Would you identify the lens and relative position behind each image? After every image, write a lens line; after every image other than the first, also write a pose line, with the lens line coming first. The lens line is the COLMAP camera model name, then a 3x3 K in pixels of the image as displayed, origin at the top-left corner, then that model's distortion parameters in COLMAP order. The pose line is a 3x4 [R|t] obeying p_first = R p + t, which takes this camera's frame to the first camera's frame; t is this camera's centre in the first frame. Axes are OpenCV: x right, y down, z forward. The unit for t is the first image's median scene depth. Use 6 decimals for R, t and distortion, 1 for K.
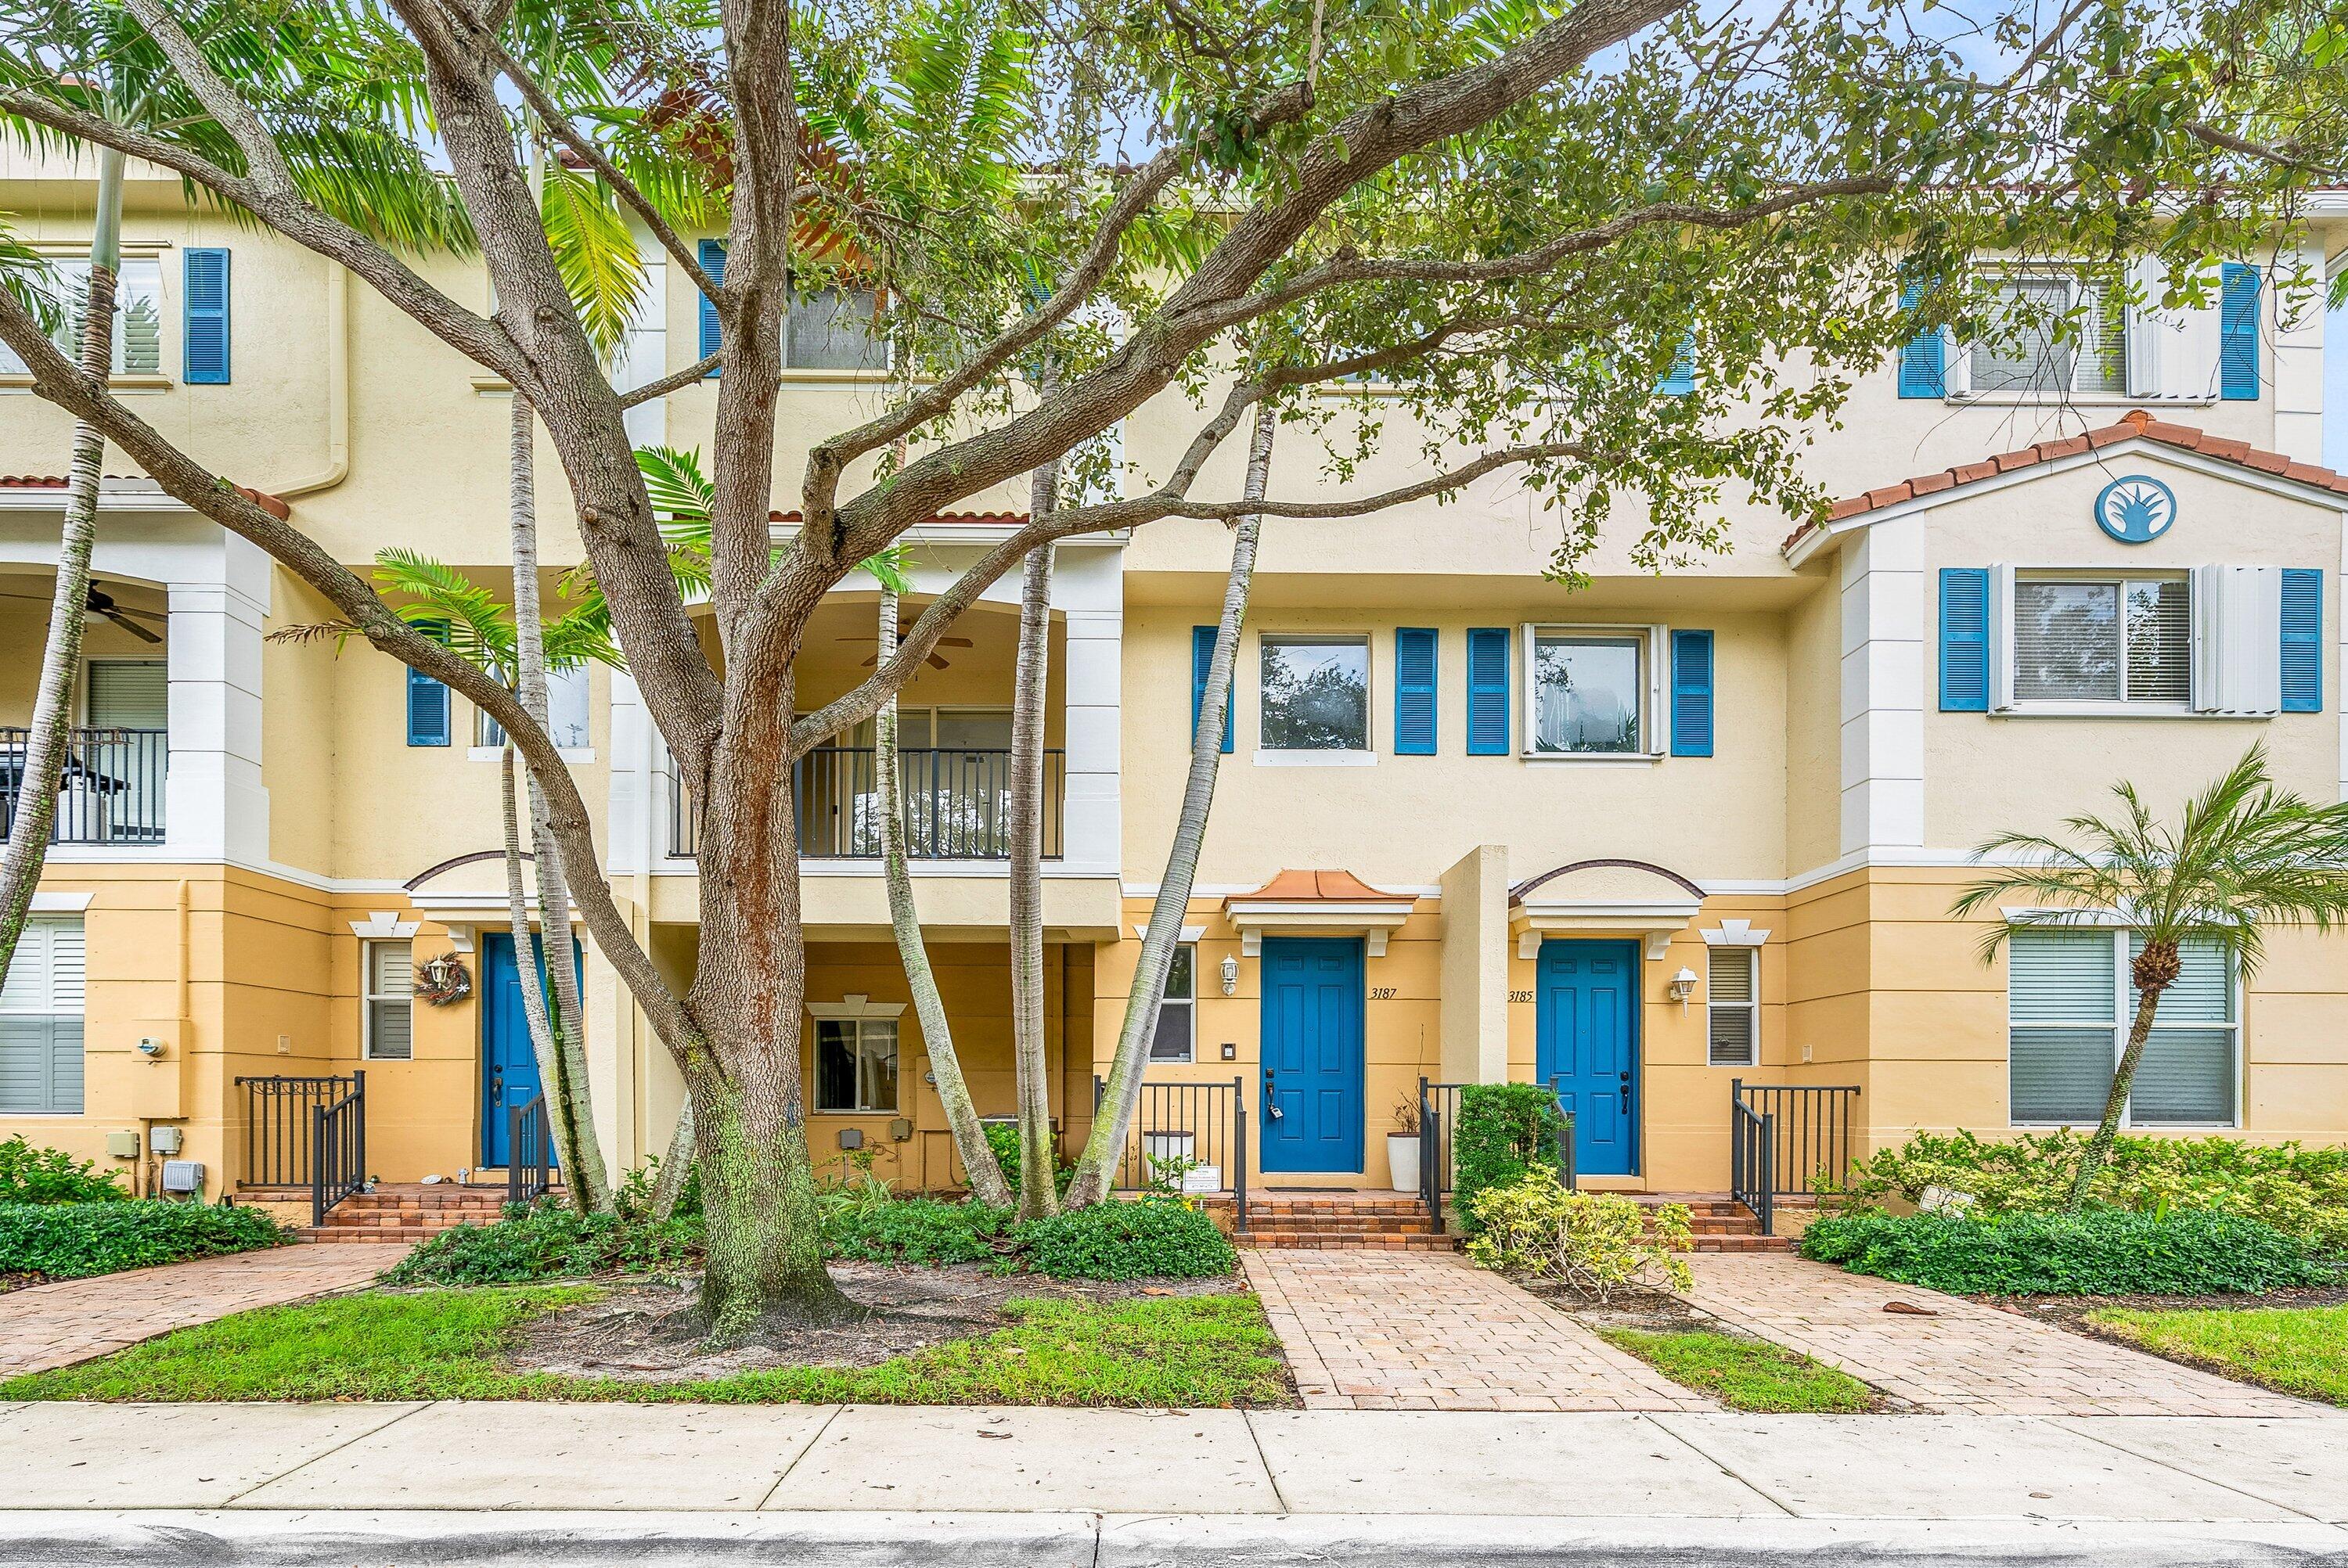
lens RADIAL K [[1031.5, 0, 1173.8], [0, 1031.5, 704.8], [0, 0, 1]] dist [-0.000746, -0.000170]
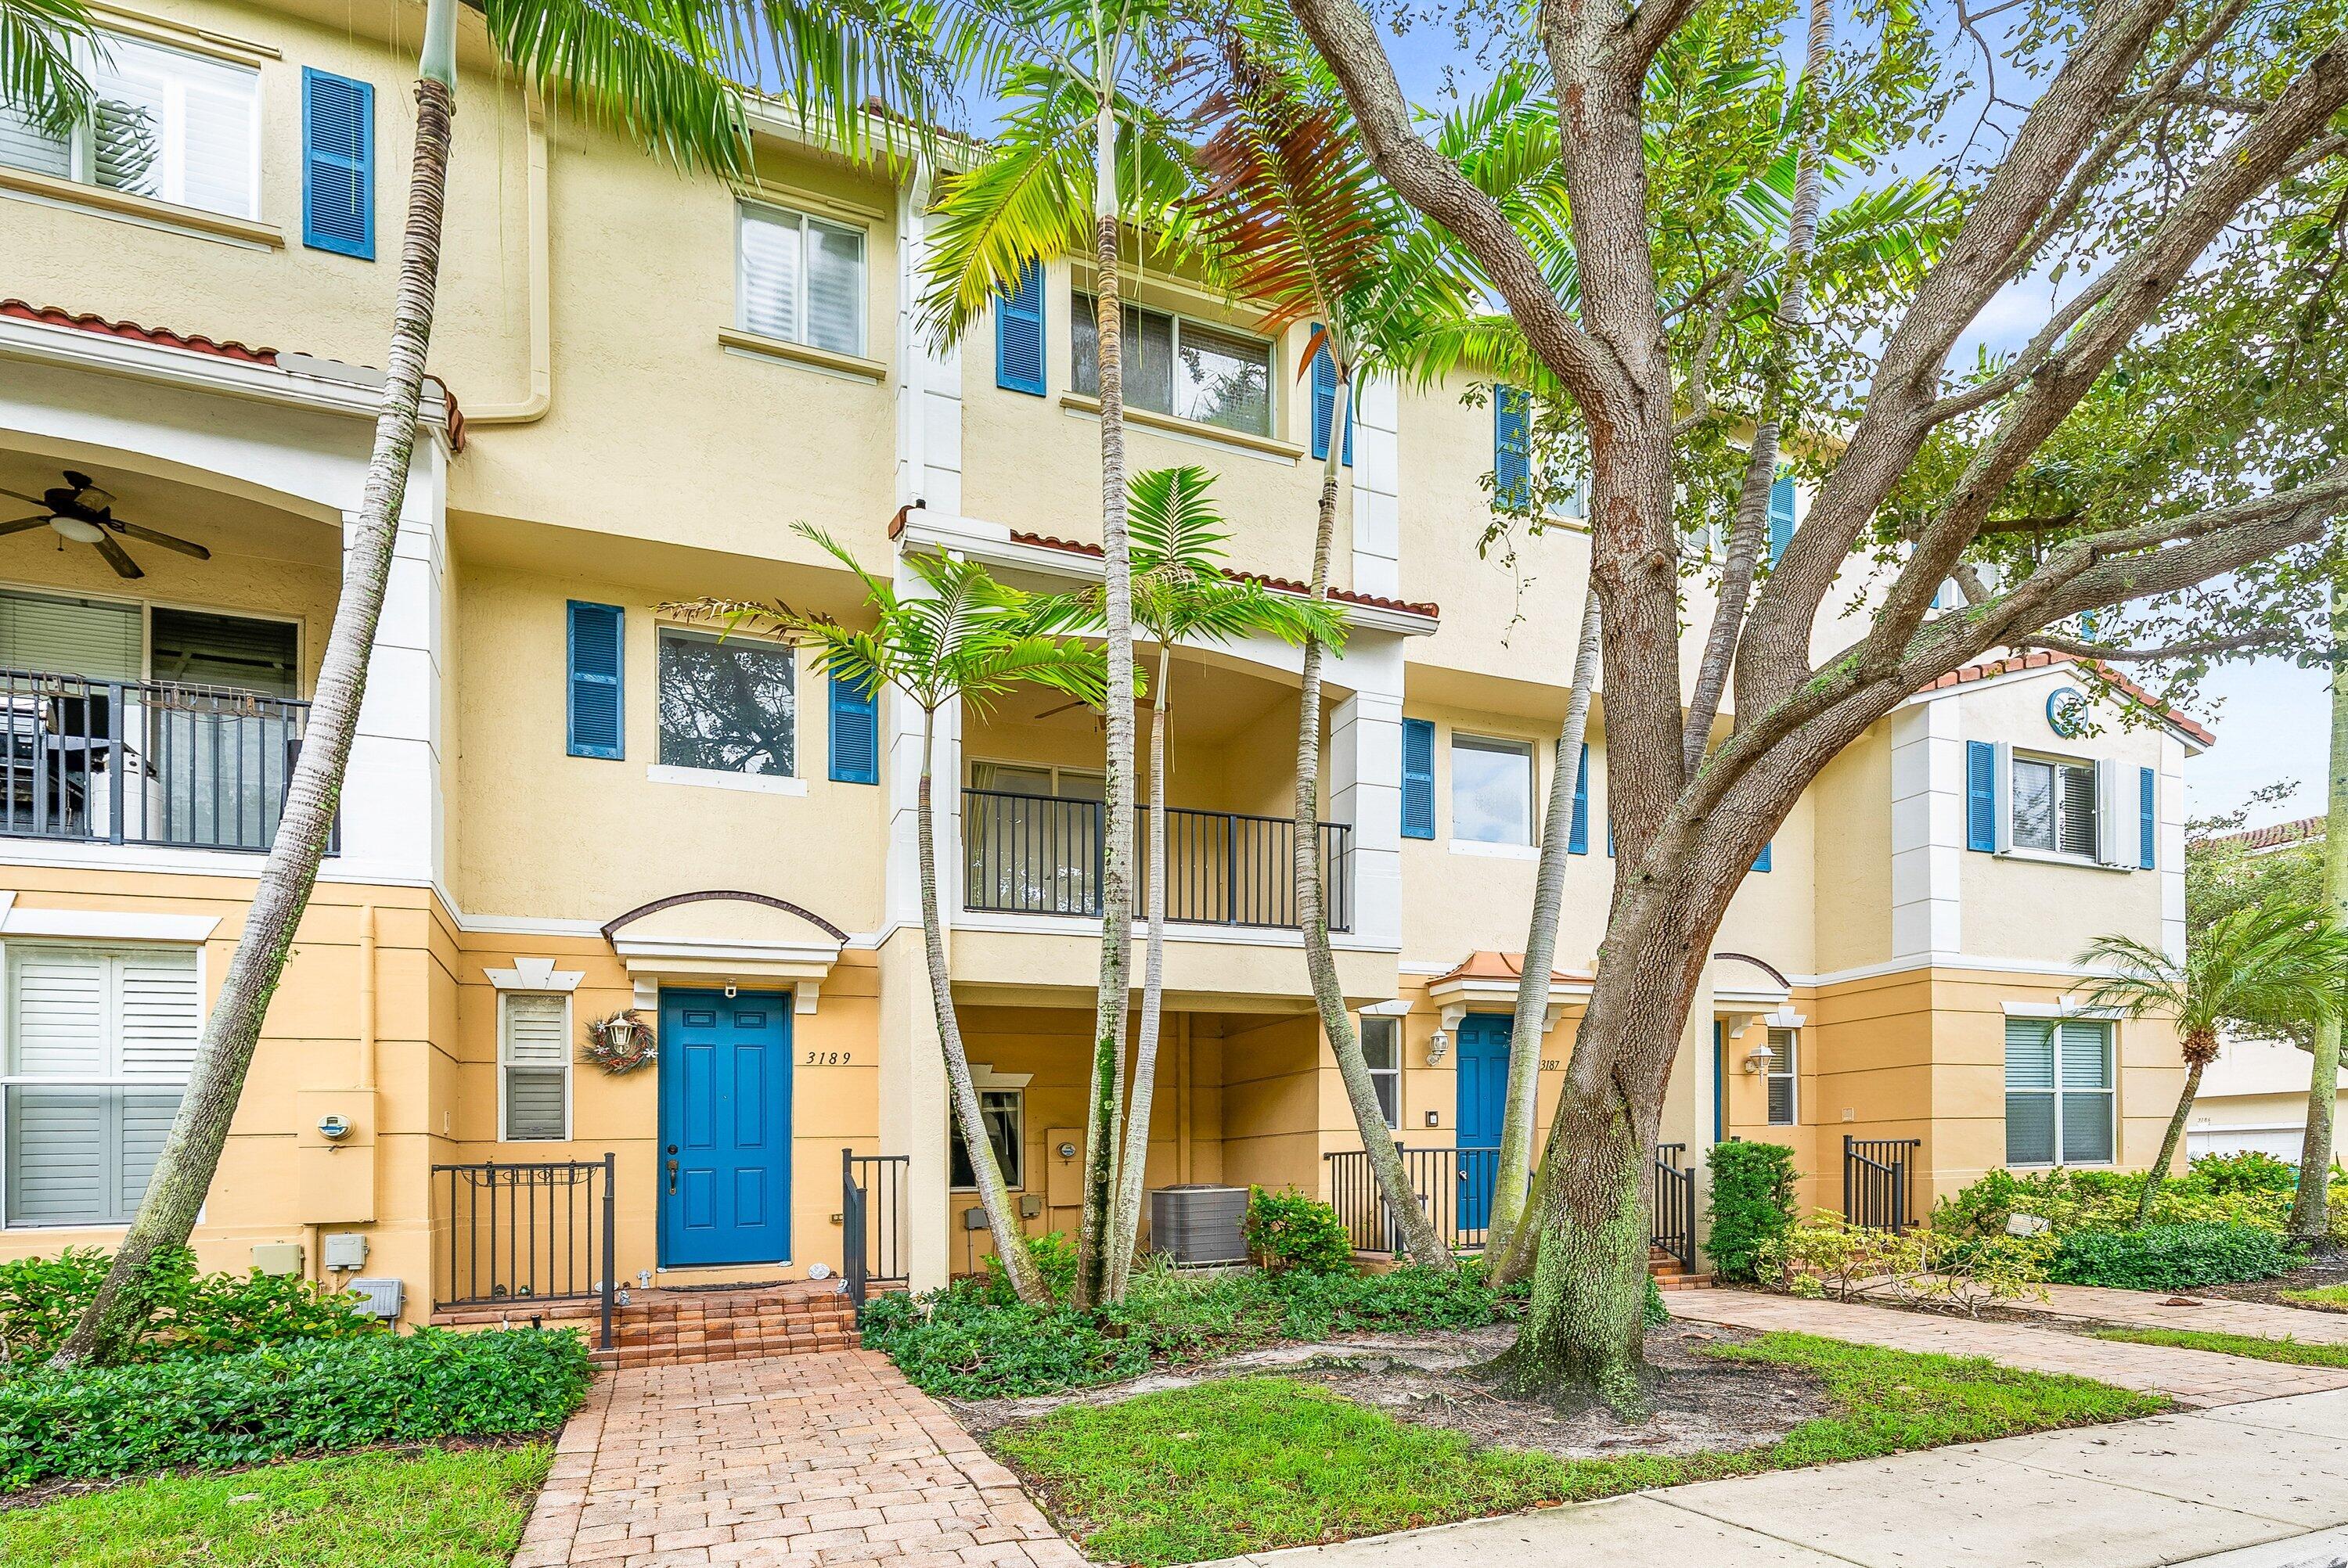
lens RADIAL K [[994.8, 0, 1158.9], [0, 994.8, 789.9], [0, 0, 1]] dist [-0.000449, -0.000164]
pose [[0.946606, 0.090711, 0.309368, -0.607885], [-0.090357, 0.995789, -0.015506, 0.041925], [-0.309472, -0.013276, 0.950816, 0.122140]]
